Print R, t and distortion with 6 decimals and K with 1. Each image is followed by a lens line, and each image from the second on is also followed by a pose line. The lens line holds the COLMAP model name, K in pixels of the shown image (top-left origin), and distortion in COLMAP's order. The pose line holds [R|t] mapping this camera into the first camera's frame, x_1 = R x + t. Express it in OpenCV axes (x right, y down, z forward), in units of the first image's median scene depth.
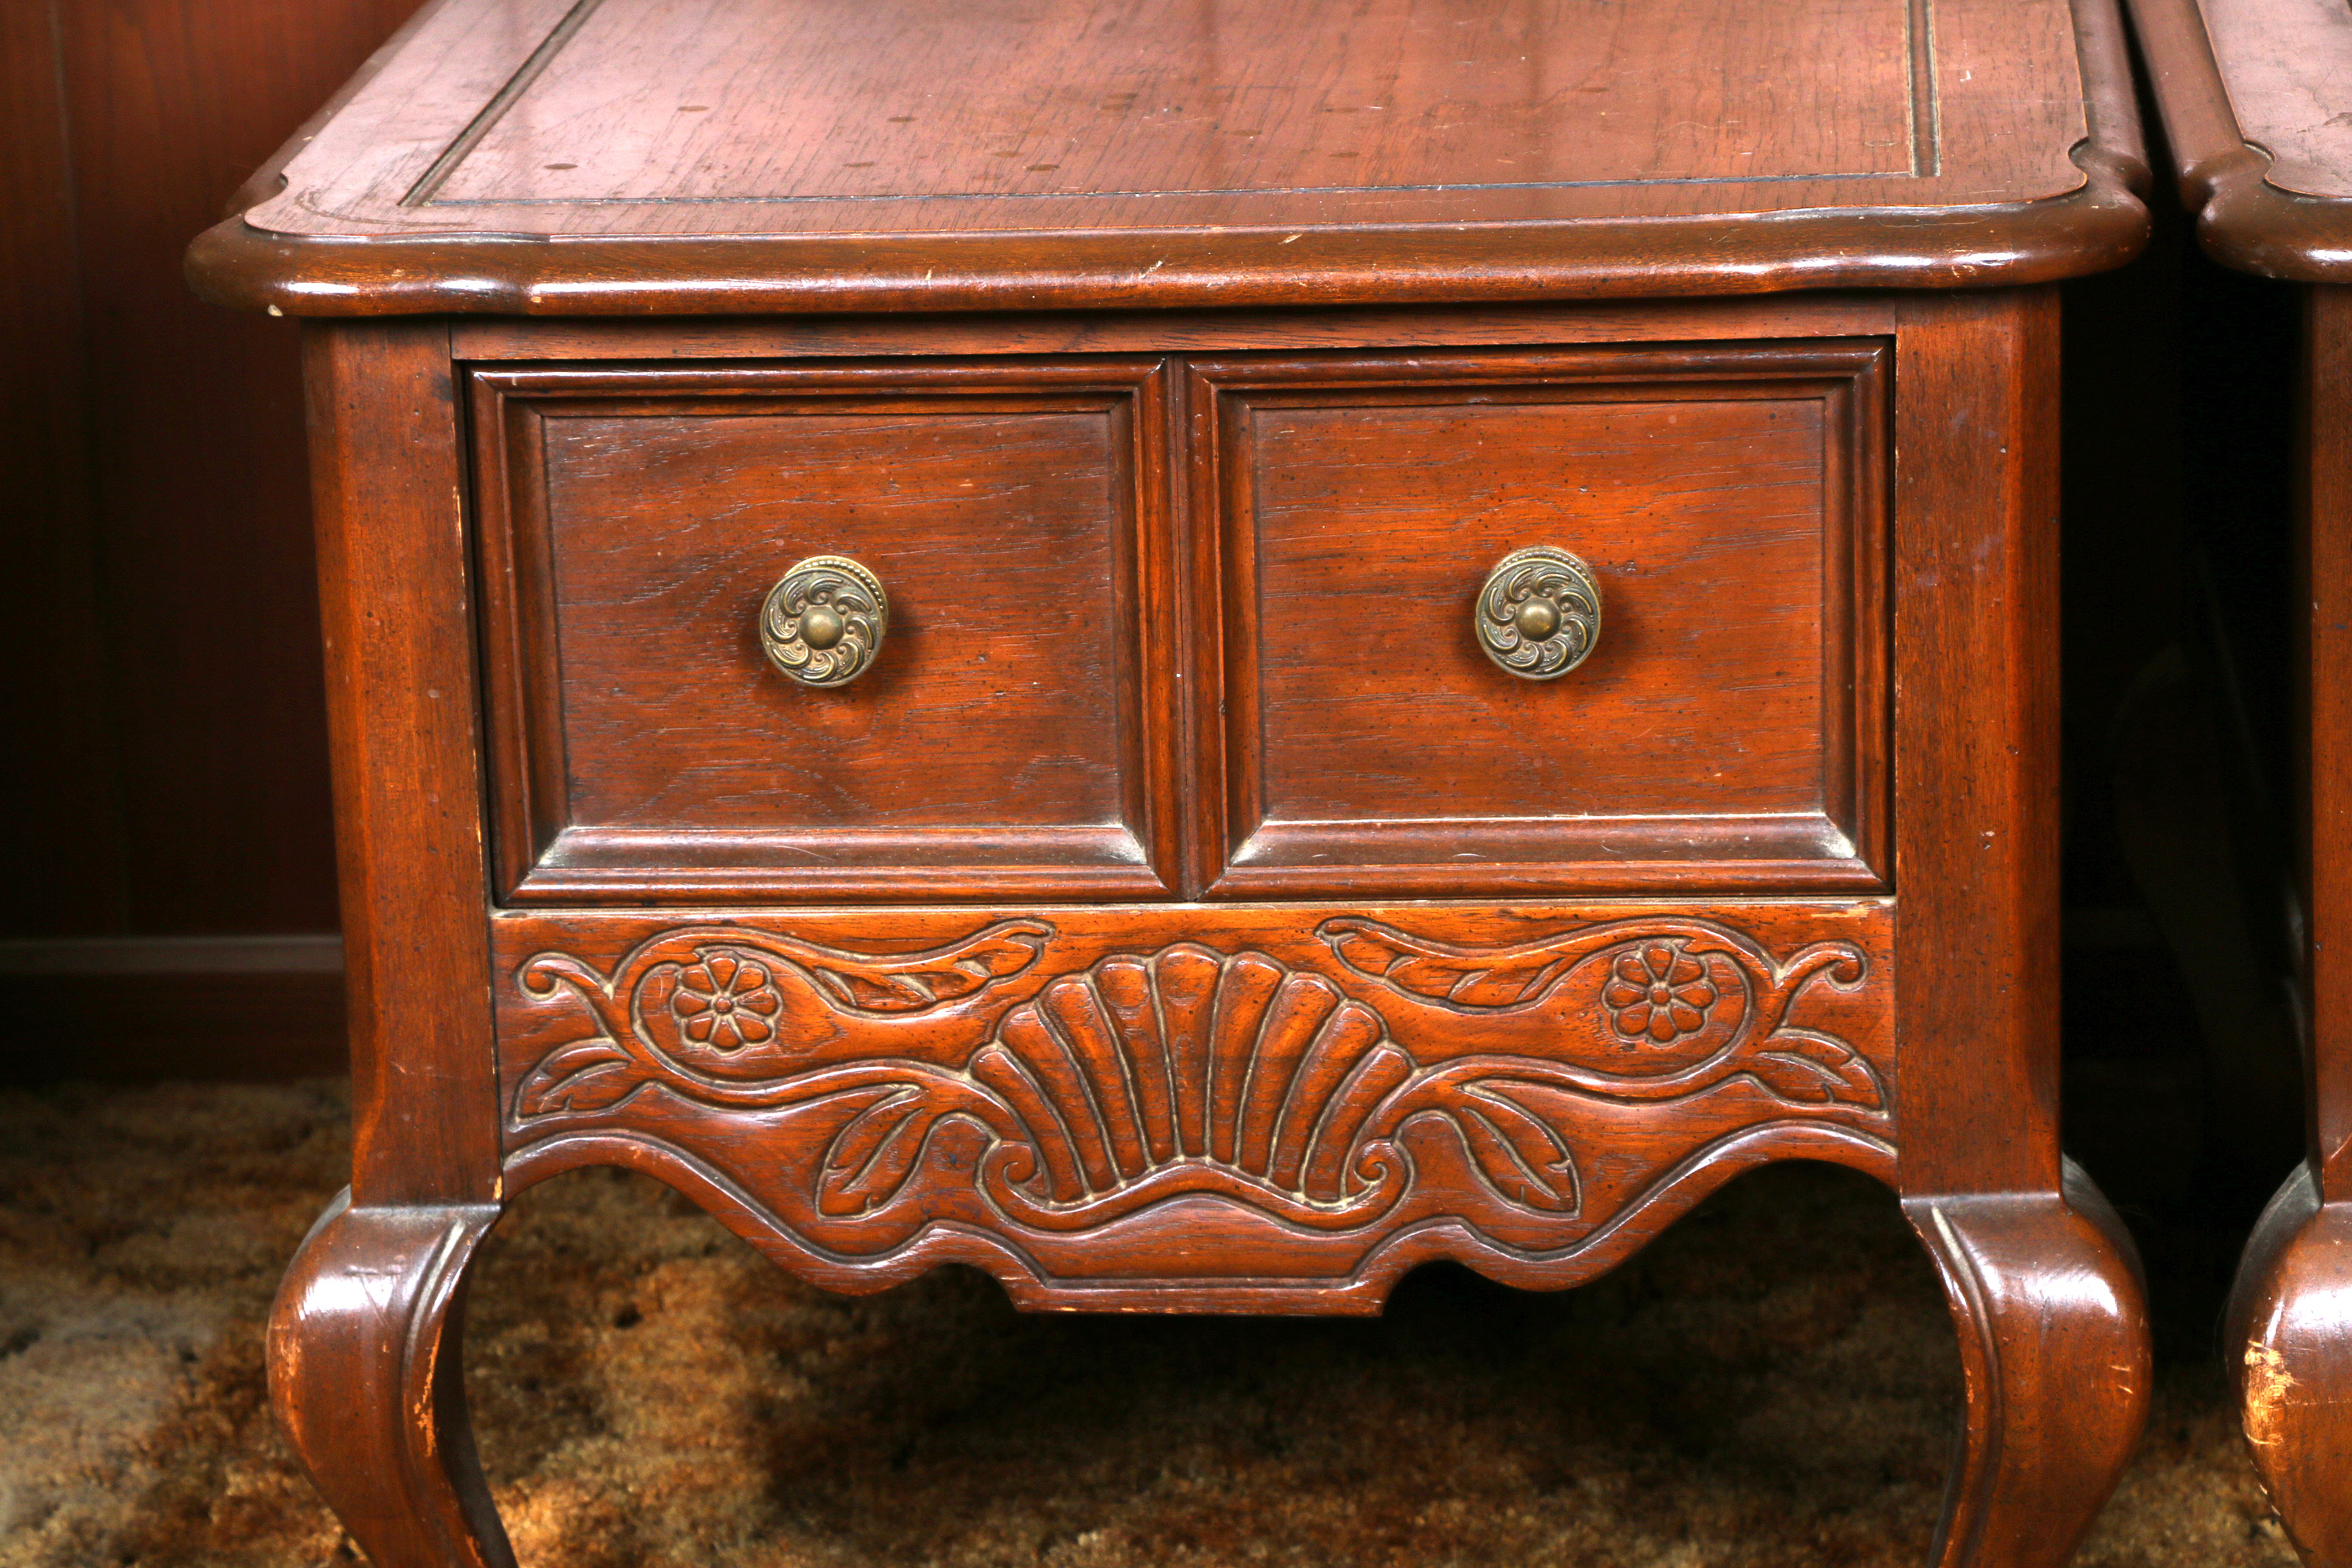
lens RADIAL K [[7618.3, 0, 1176.0], [0, 7618.3, 784.0], [0, 0, 1]] dist [0.556502, 0.094899]
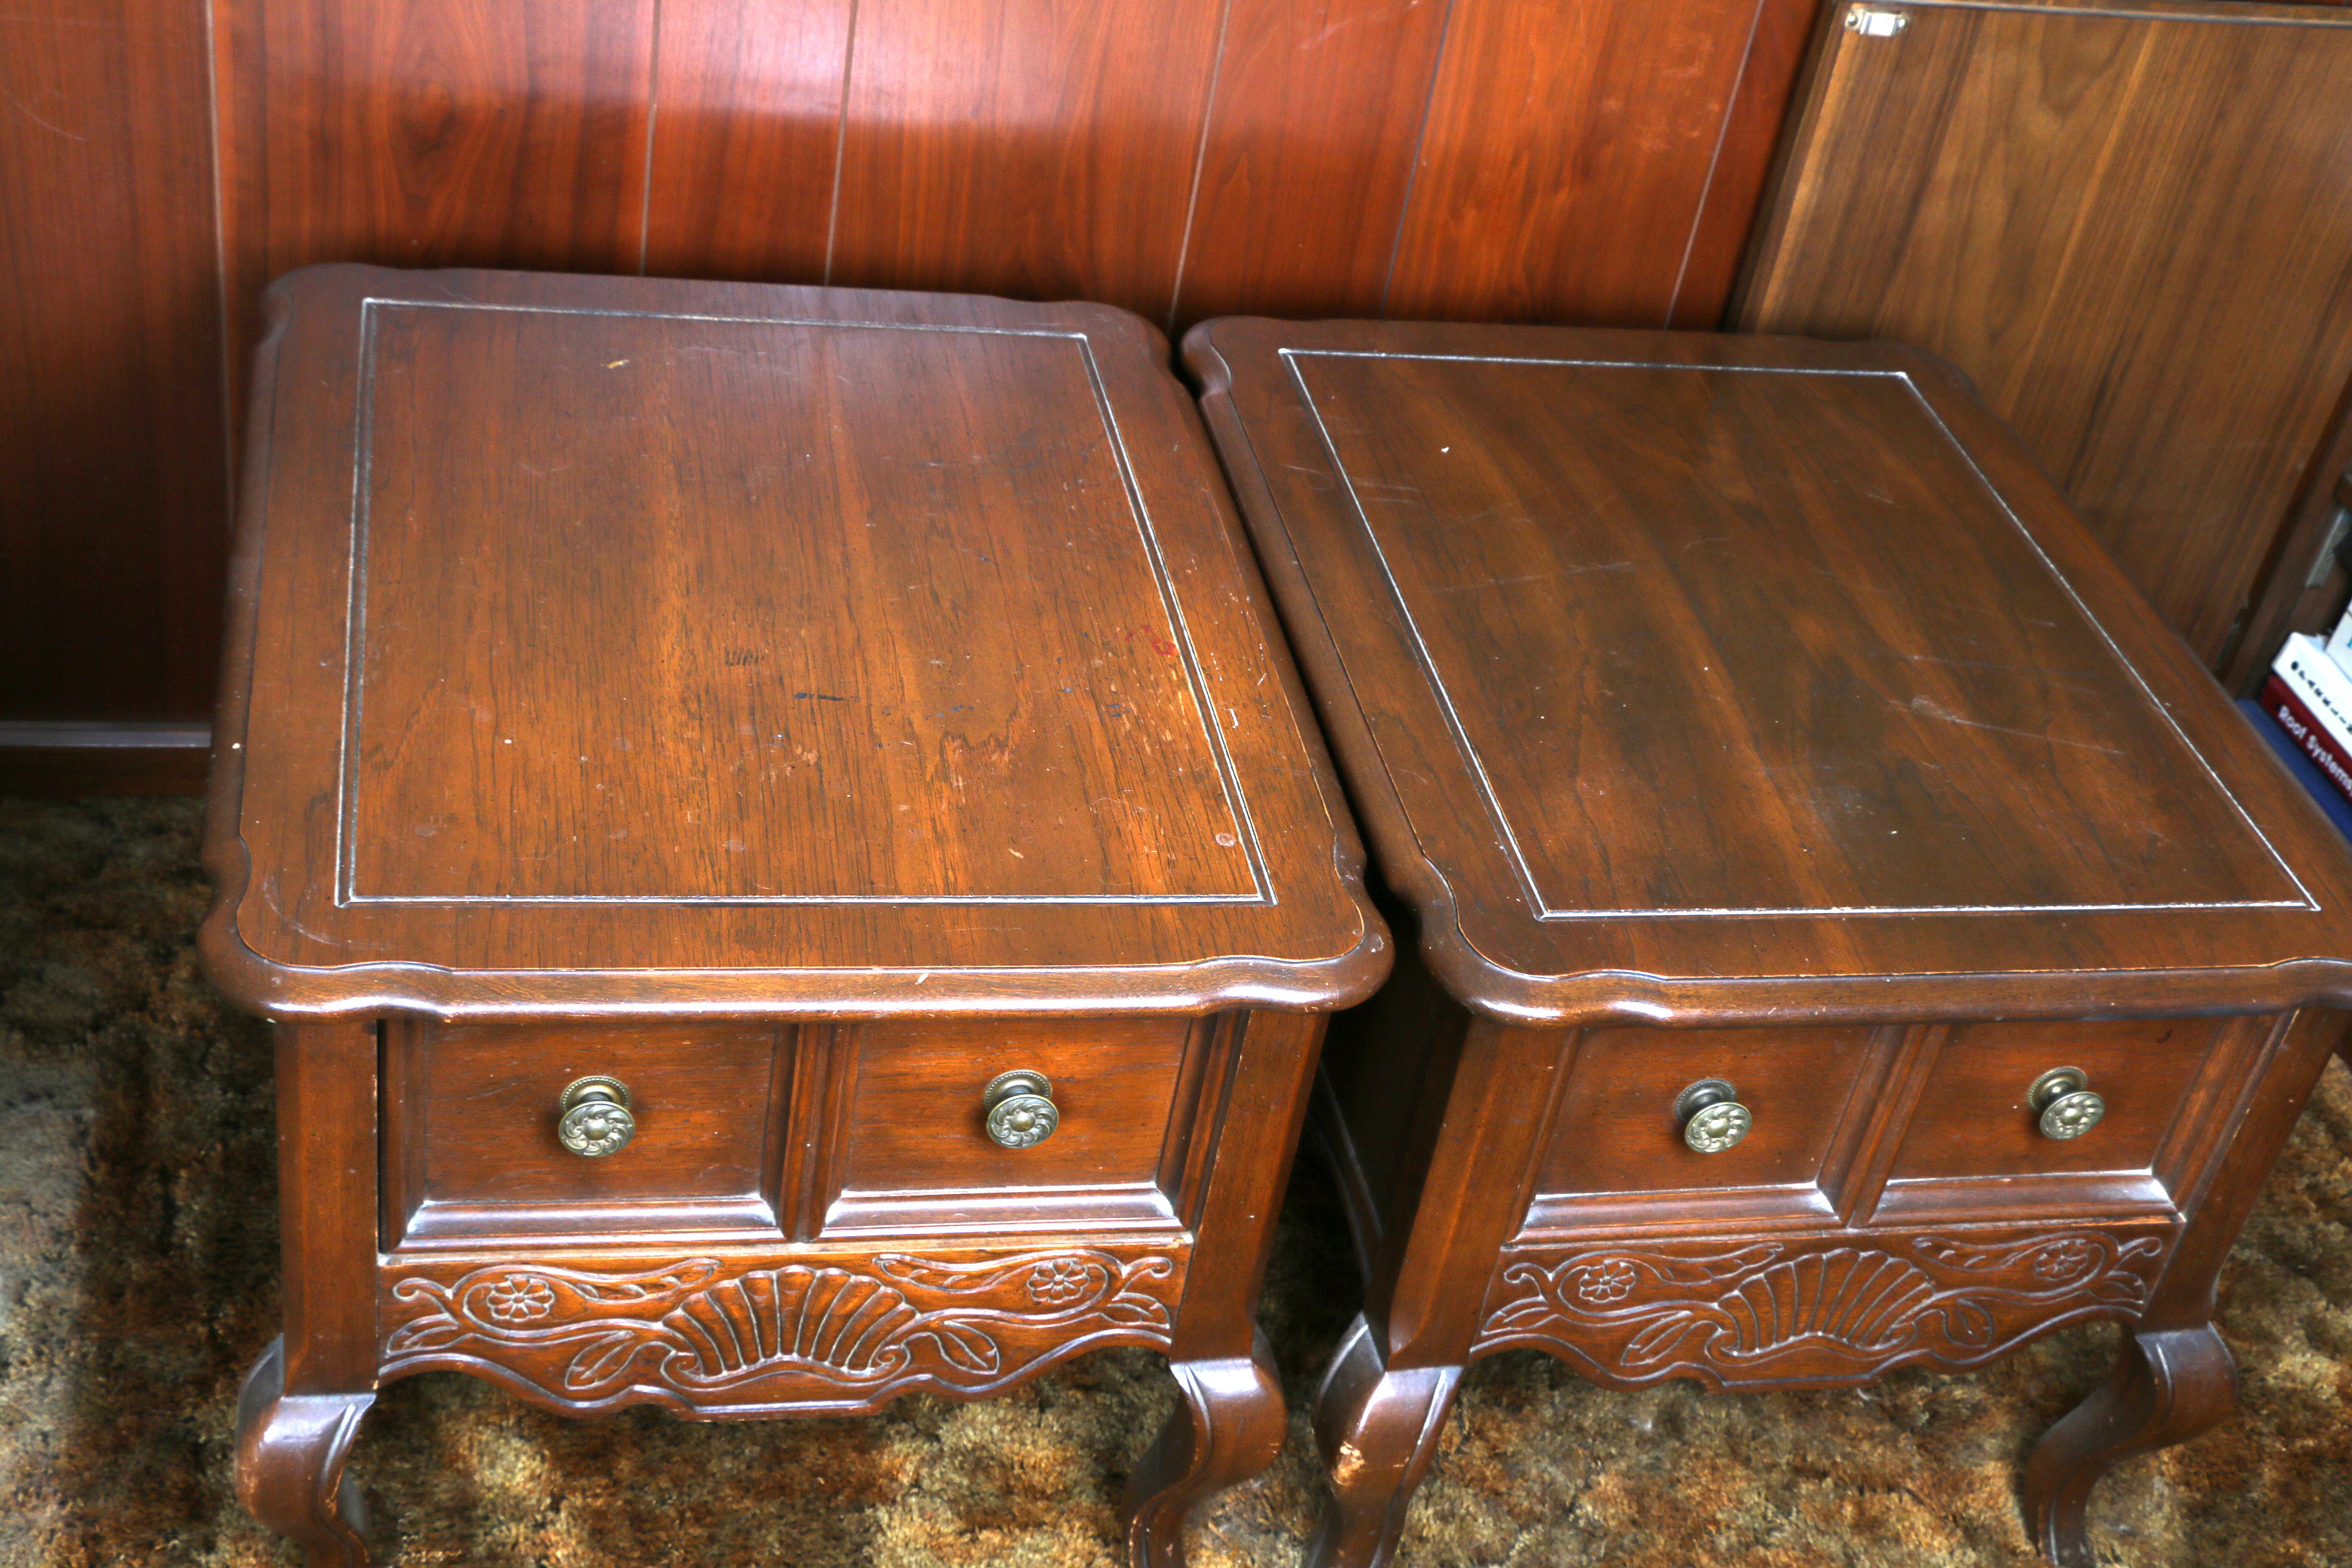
lens RADIAL K [[2957.7, 0, 1176.0], [0, 2957.7, 784.0], [0, 0, 1]] dist [-0.059527, 0.366528]
pose [[0.944912, -0.014098, 0.327020, -0.134088], [-0.110762, 0.926363, 0.359978, -0.329297], [-0.308014, -0.376369, 0.873770, 0.425940]]
